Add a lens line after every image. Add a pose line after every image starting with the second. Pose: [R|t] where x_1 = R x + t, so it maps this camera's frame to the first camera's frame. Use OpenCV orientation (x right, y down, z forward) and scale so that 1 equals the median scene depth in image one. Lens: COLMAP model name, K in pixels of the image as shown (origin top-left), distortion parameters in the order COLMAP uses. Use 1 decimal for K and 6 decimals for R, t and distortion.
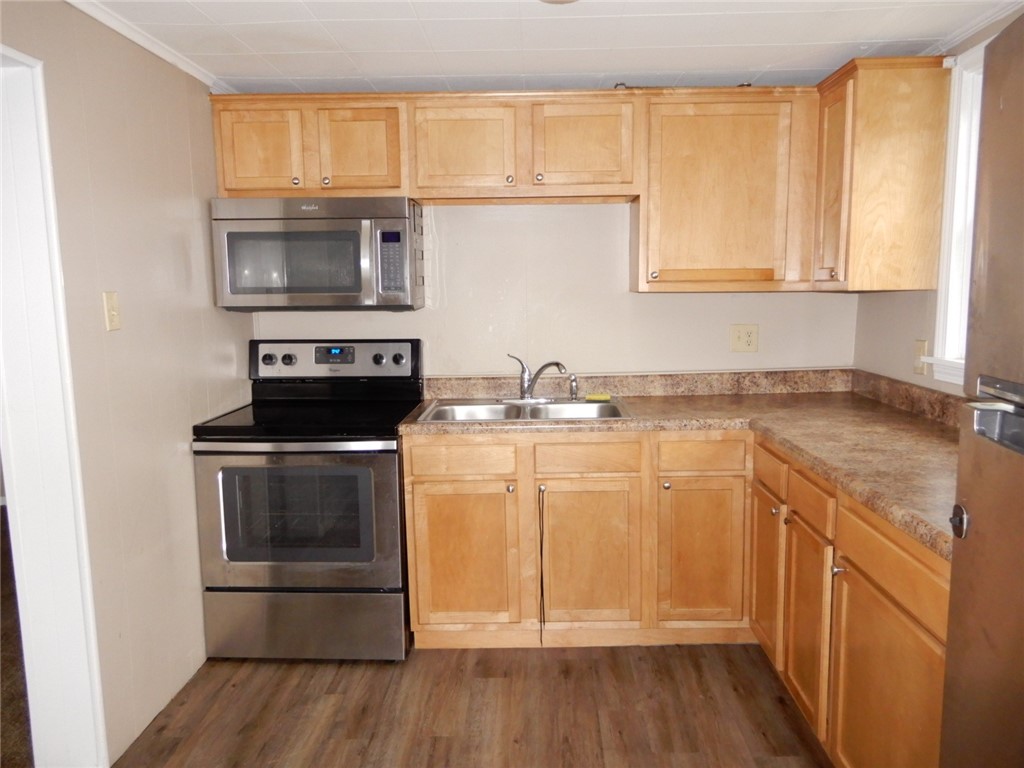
lens RADIAL K [[726.9, 0, 512.0], [0, 726.9, 384.0], [0, 0, 1]] dist [0.000562, 0.002443]
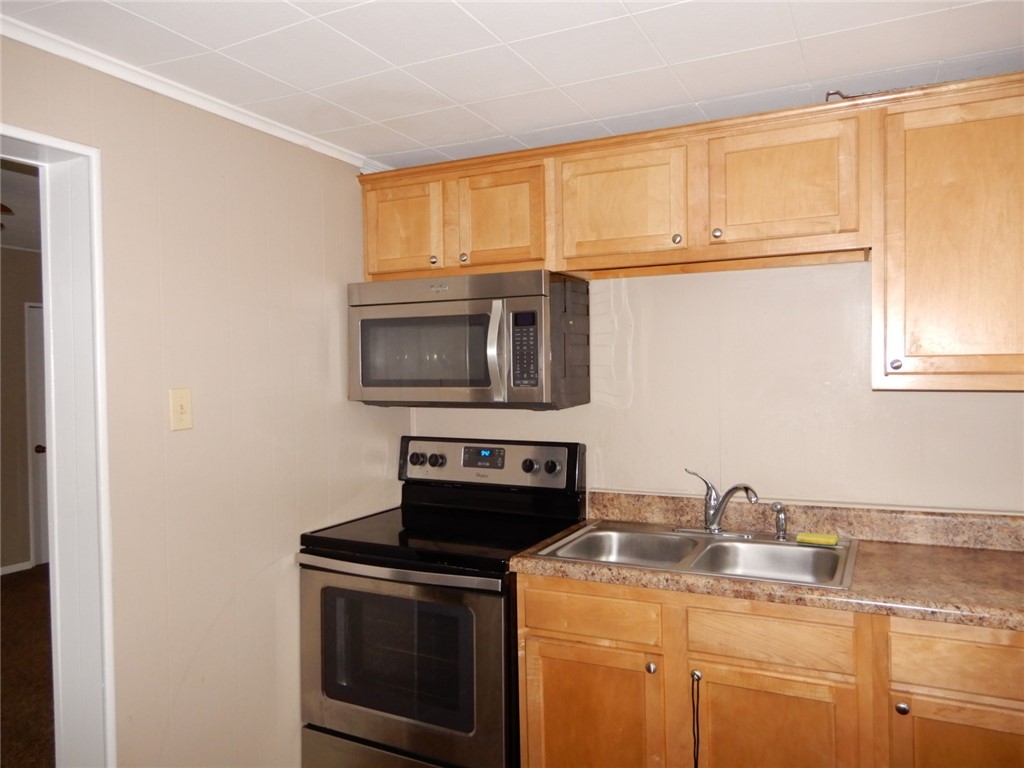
lens RADIAL K [[726.9, 0, 512.0], [0, 726.9, 384.0], [0, 0, 1]] dist [0.000562, 0.002443]
pose [[0.906053, 0.008038, -0.423089, 0.162058], [-0.054457, 0.993721, -0.097740, -0.049381], [0.419647, 0.111597, 0.900801, 0.265873]]
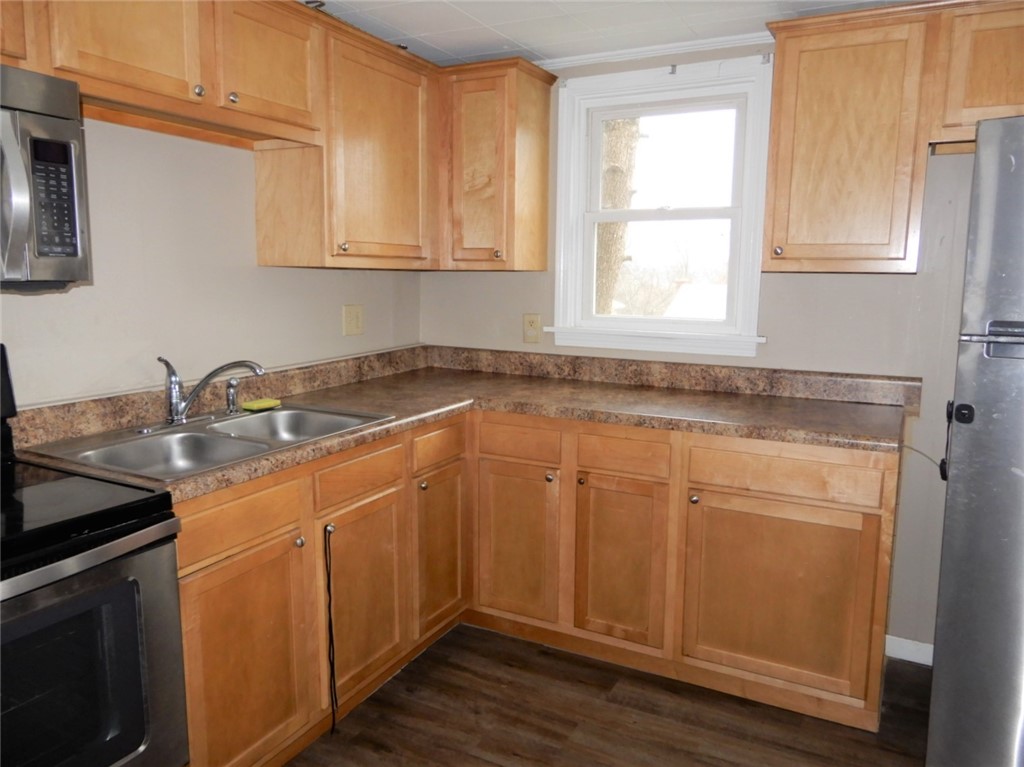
lens RADIAL K [[763.3, 0, 512.0], [0, 763.3, 383.5], [0, 0, 1]] dist [0.001333, 0.001415]
pose [[0.438174, -0.112397, 0.891836, -0.526838], [0.099246, 0.992135, 0.076276, -0.042540], [-0.893395, 0.055089, 0.445882, 0.450743]]
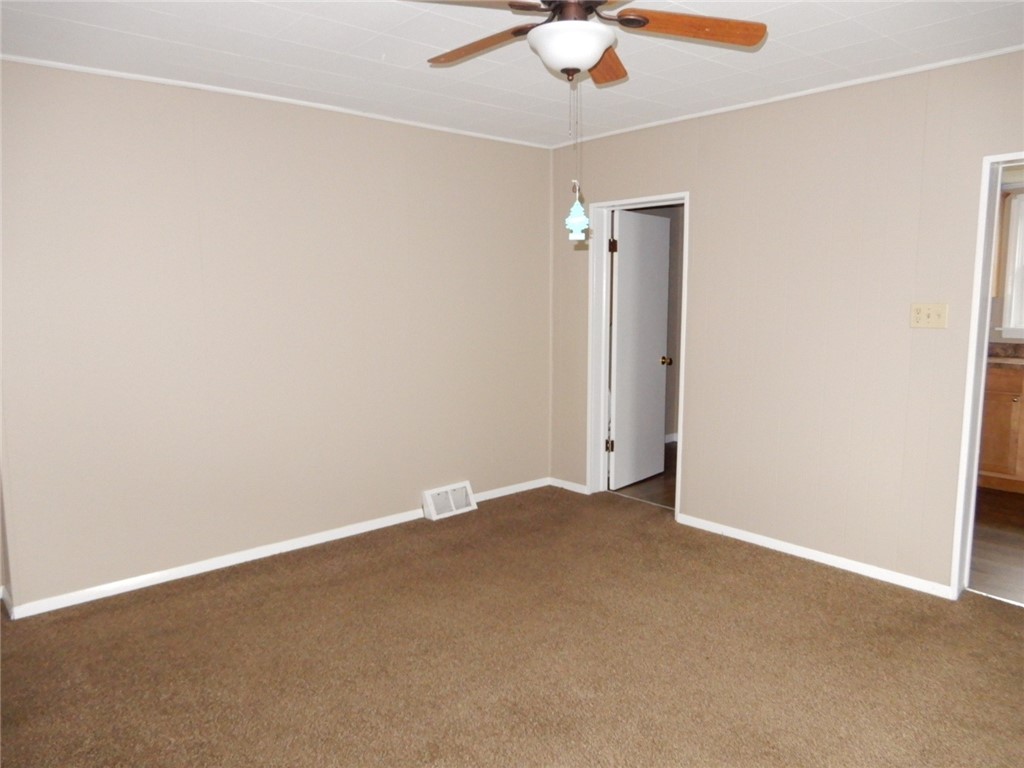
lens RADIAL K [[726.9, 0, 512.0], [0, 726.9, 384.0], [0, 0, 1]] dist [0.000562, 0.002443]
pose [[0.744085, -0.073060, 0.664079, -1.754979], [0.076766, 0.996769, 0.023647, -0.030196], [-0.663660, 0.033383, 0.747289, 0.317394]]
